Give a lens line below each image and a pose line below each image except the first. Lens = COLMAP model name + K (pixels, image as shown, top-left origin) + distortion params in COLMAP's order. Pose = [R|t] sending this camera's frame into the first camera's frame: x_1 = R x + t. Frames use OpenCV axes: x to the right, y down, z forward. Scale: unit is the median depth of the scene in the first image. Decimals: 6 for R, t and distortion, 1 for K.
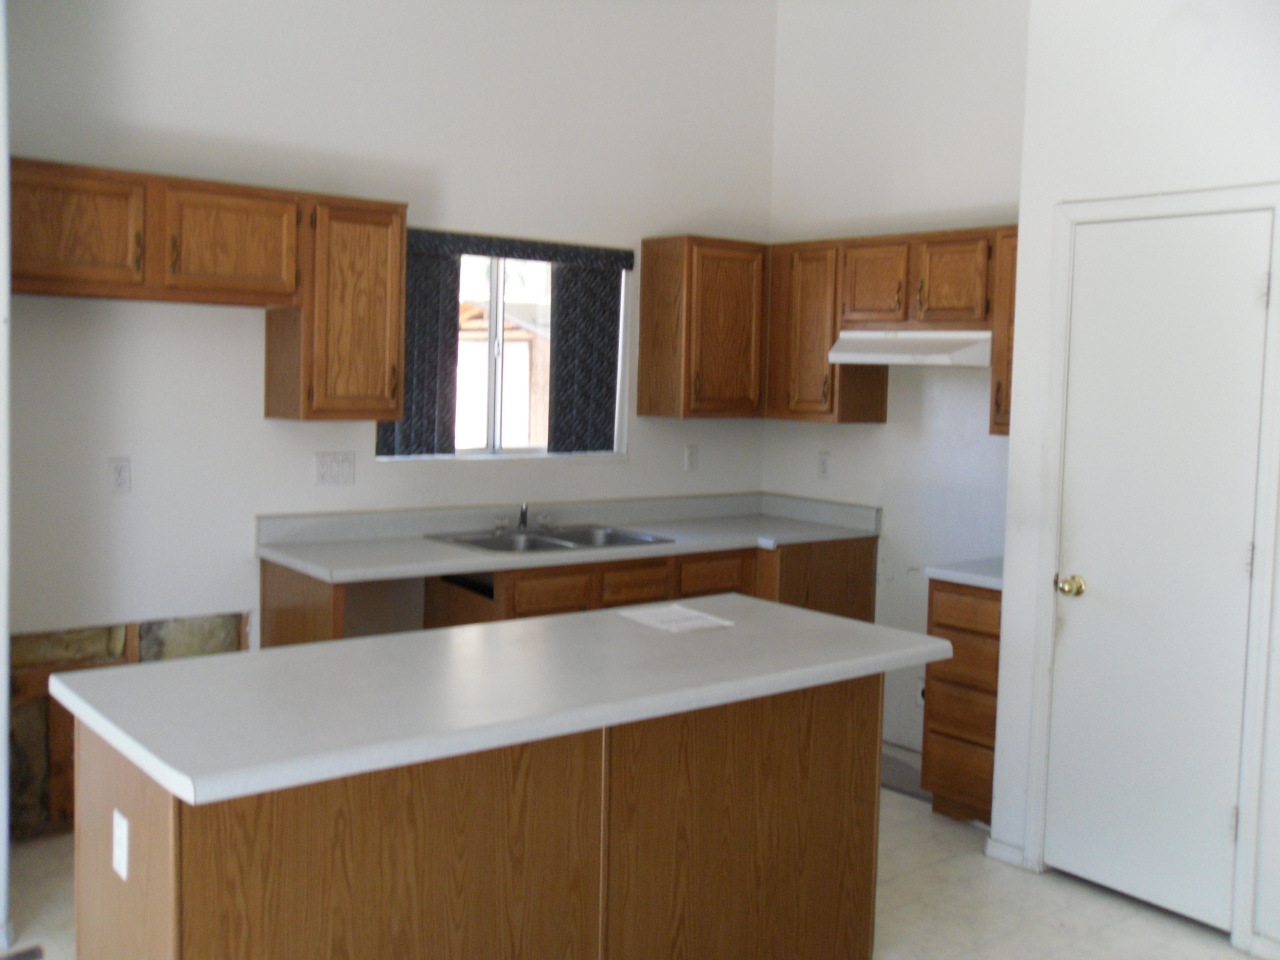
lens RADIAL K [[1297.9, 0, 640.0], [0, 1297.9, 480.0], [0, 0, 1]] dist [-0.020276, 0.001382]
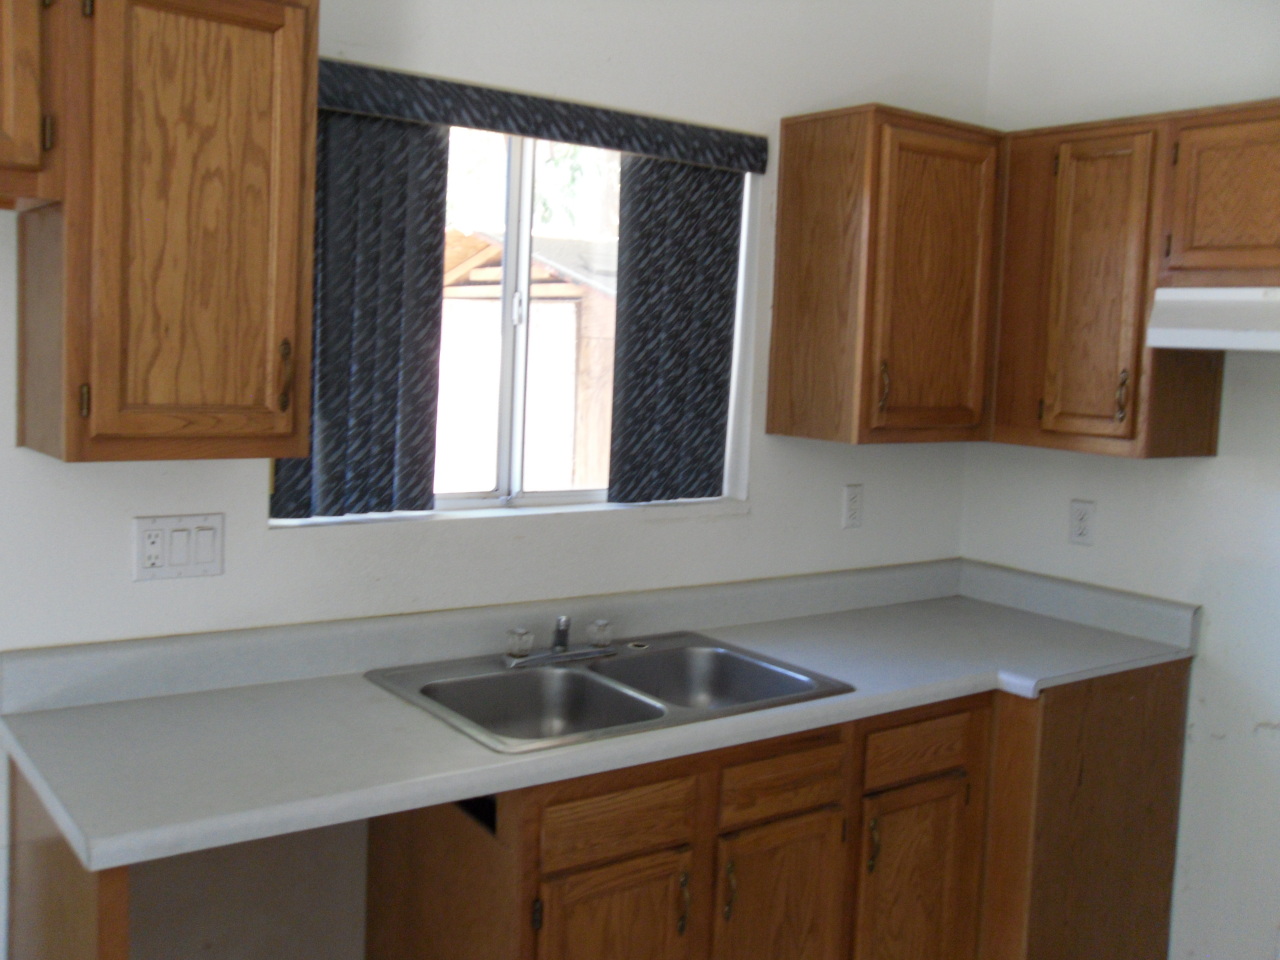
lens RADIAL K [[1297.9, 0, 640.0], [0, 1297.9, 480.0], [0, 0, 1]] dist [-0.020276, 0.001382]
pose [[0.999368, 0.019559, -0.029666, -0.042122], [-0.018951, 0.999607, 0.020643, -0.042572], [0.030058, -0.020068, 0.999347, 0.460655]]
